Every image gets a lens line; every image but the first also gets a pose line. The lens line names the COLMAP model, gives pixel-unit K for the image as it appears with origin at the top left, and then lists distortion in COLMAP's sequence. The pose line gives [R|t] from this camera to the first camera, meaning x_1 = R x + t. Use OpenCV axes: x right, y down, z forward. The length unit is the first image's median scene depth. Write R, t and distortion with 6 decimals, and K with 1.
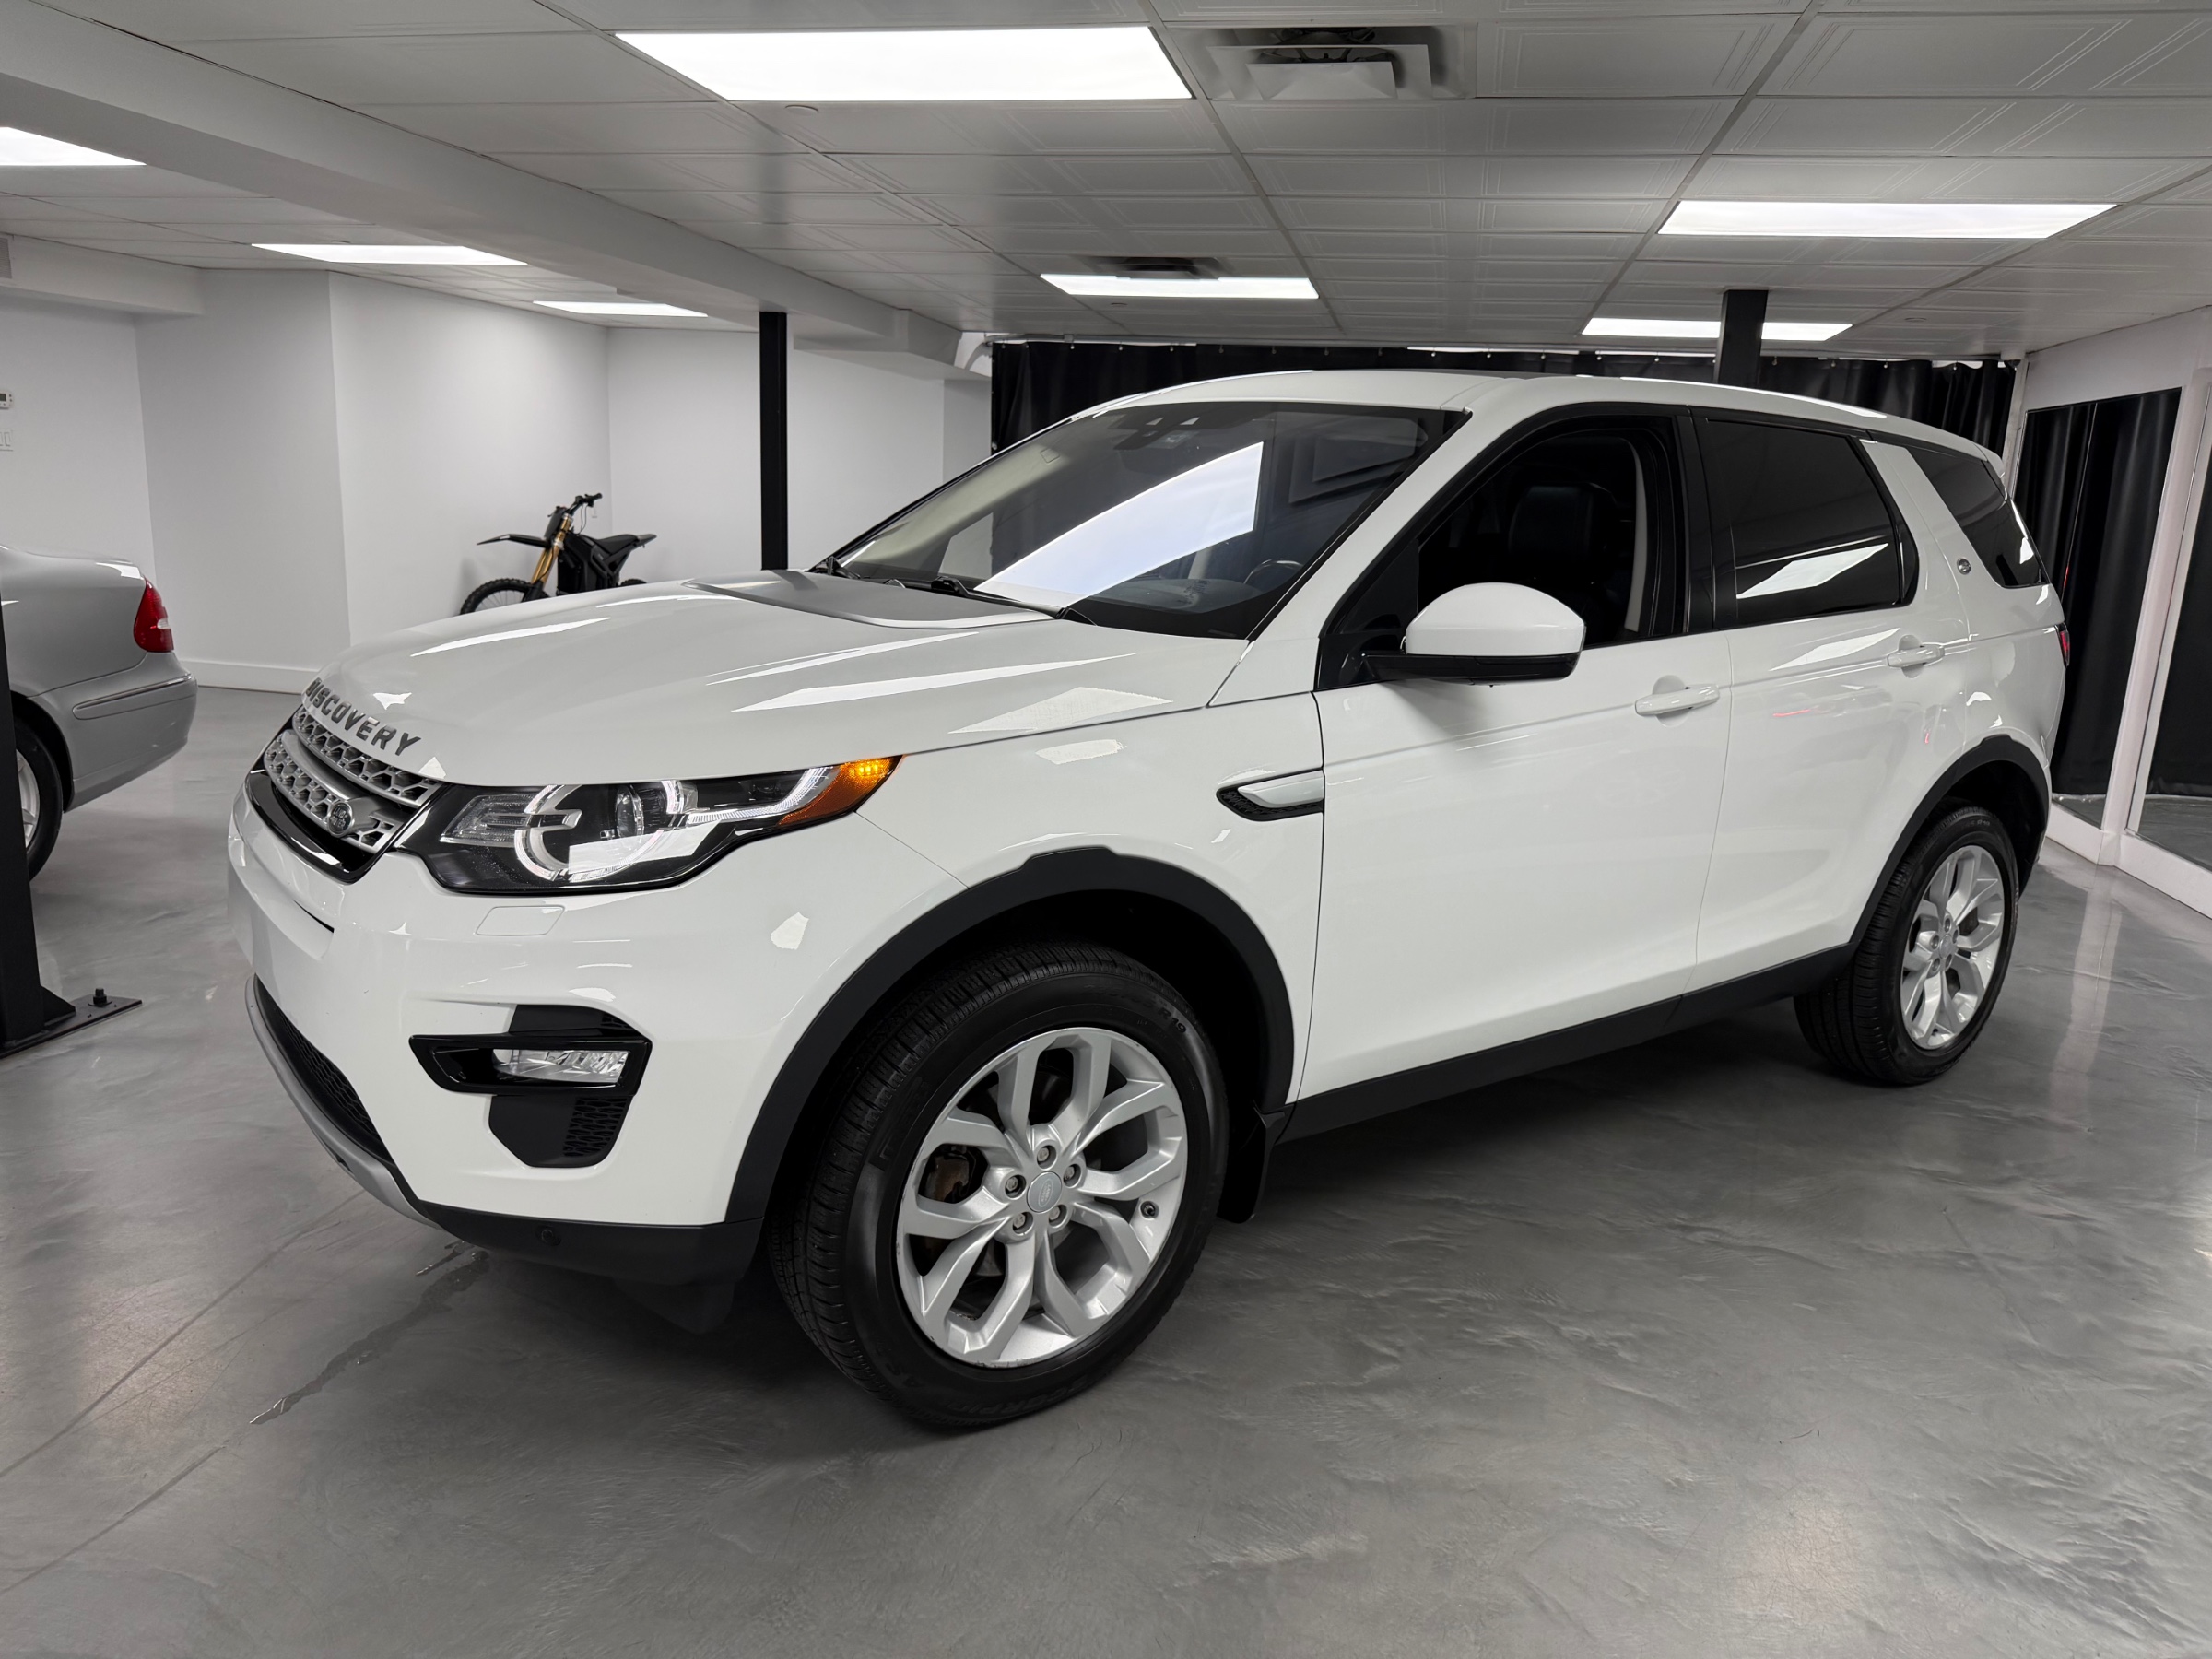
lens RADIAL K [[1647.4, 0, 1106.0], [0, 1647.4, 829.5], [0, 0, 1]] dist [0.136539, -0.209804]
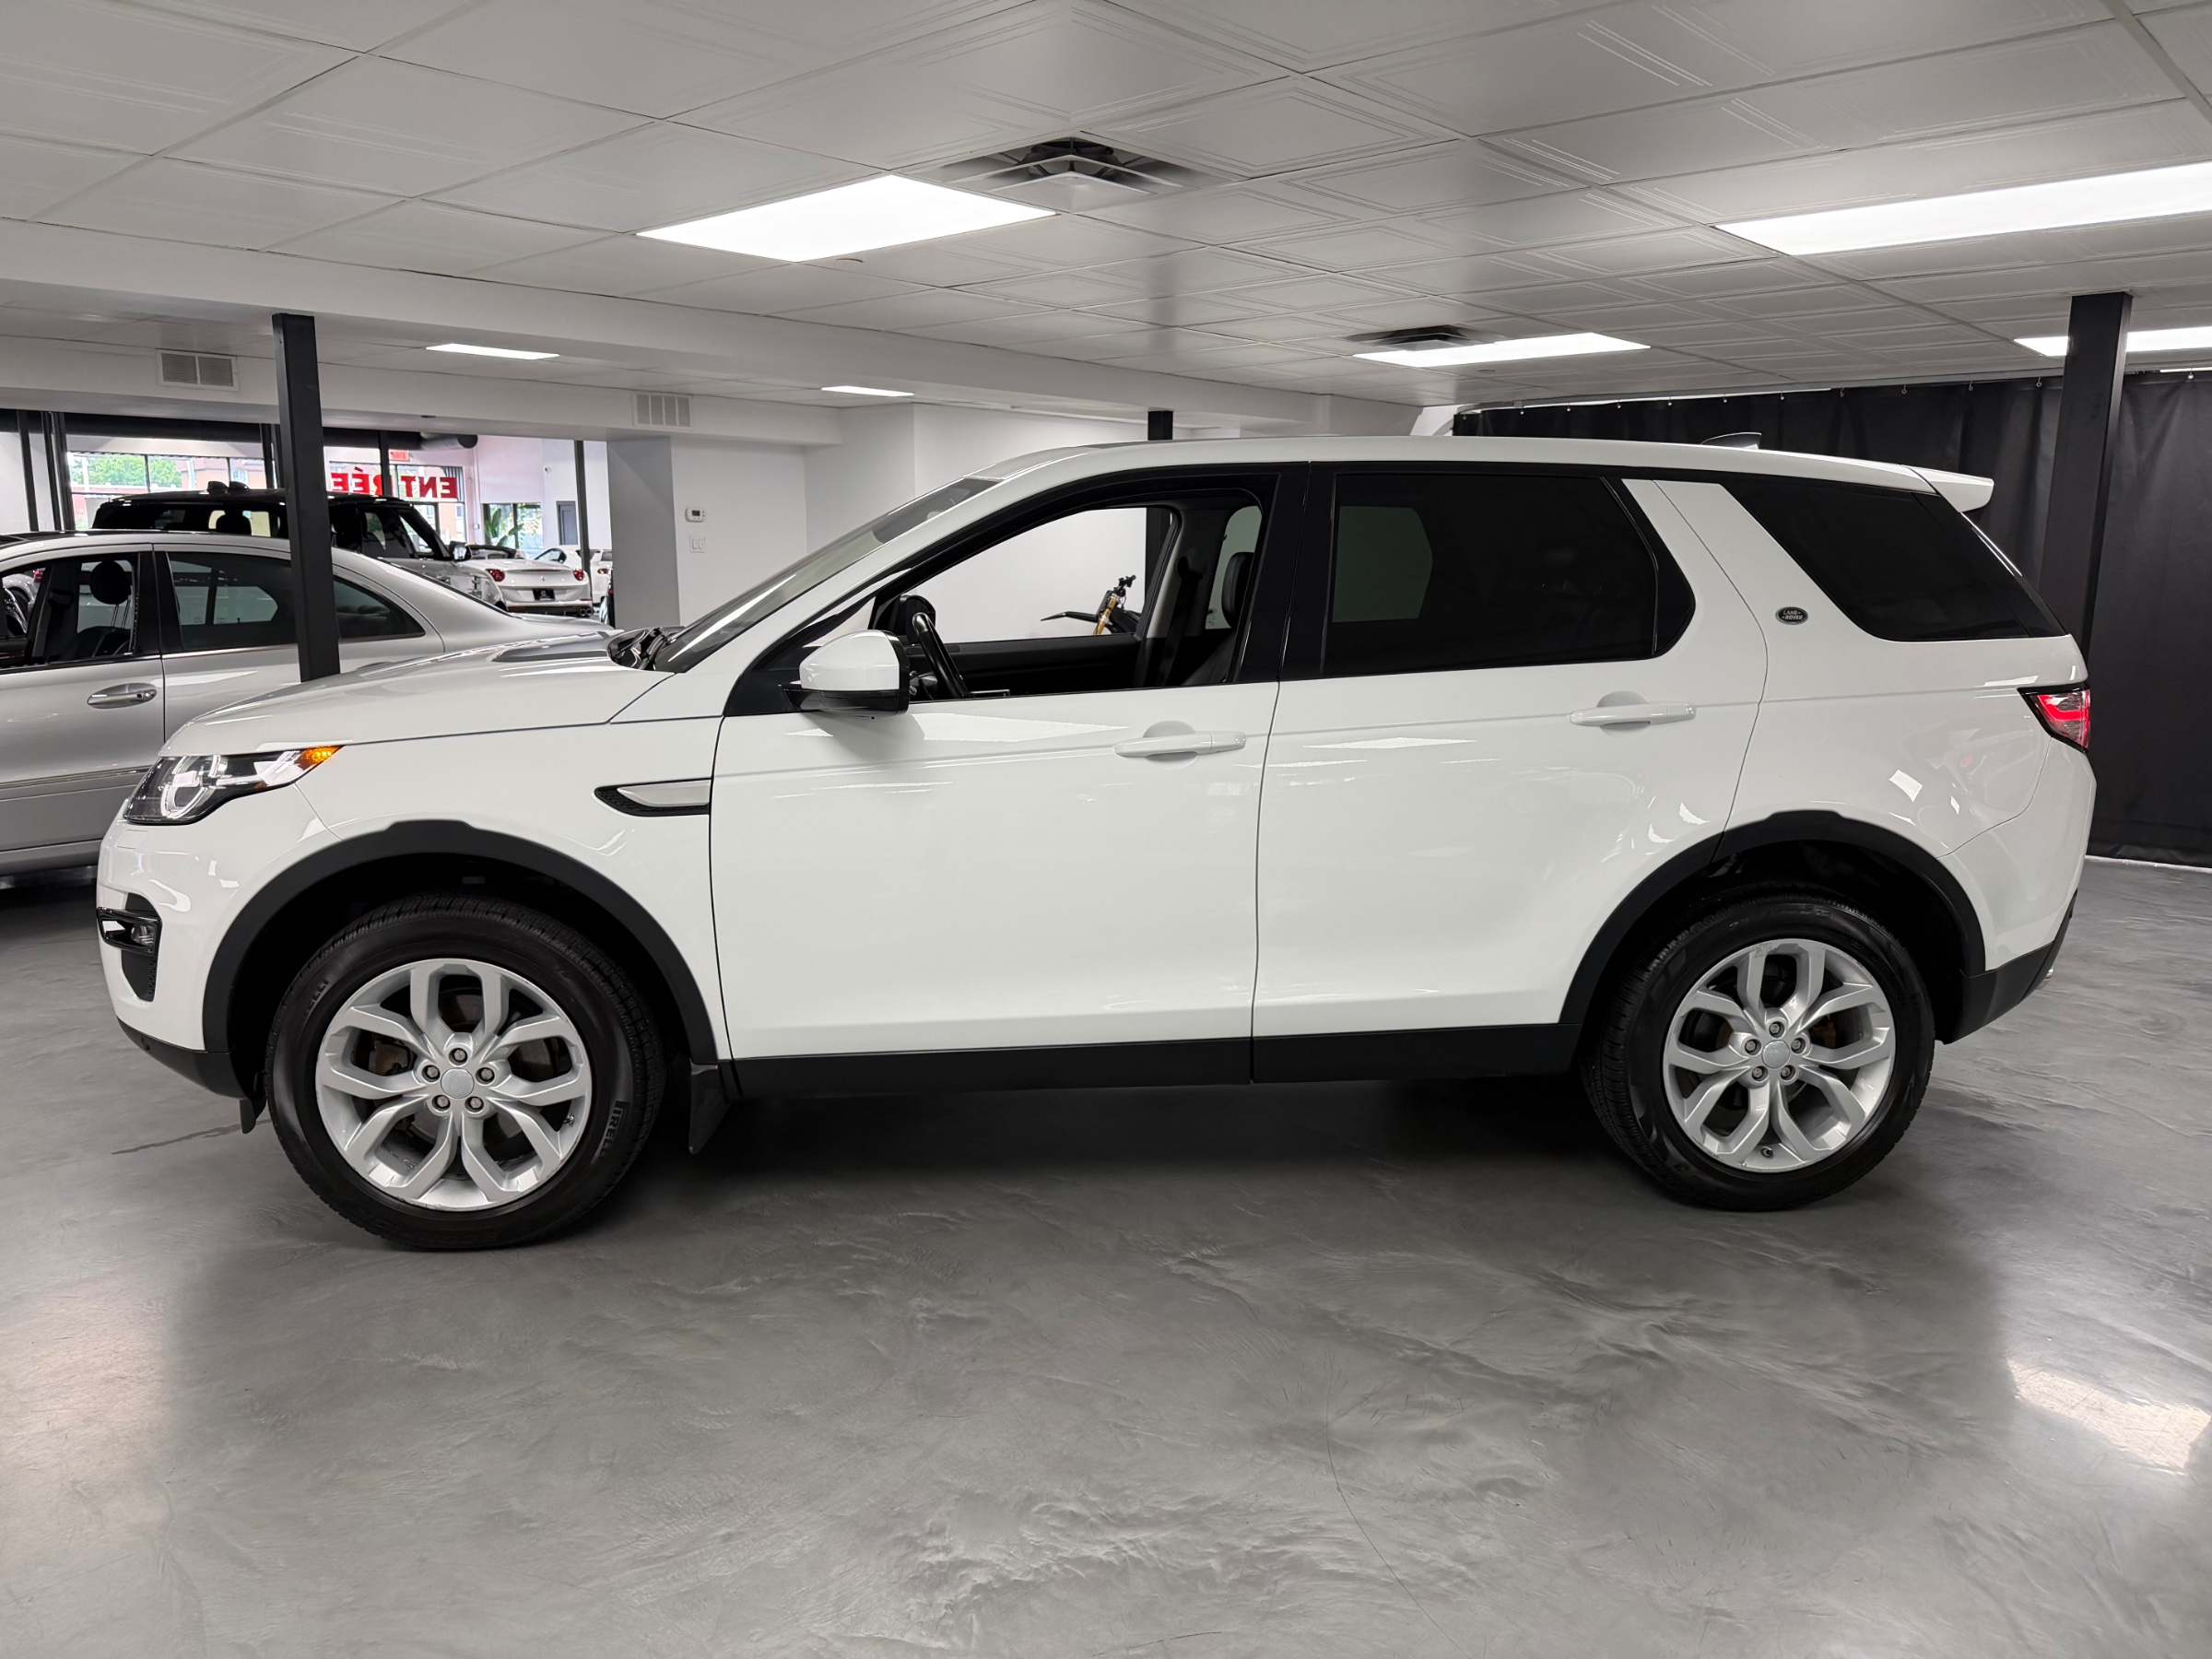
lens RADIAL K [[1647.4, 0, 1106.0], [0, 1647.4, 829.5], [0, 0, 1]] dist [0.136539, -0.209804]
pose [[0.838010, 0.058086, -0.542555, 0.876104], [-0.082991, 0.996318, -0.021519, 0.002221], [0.539307, 0.063060, 0.839745, 0.112362]]
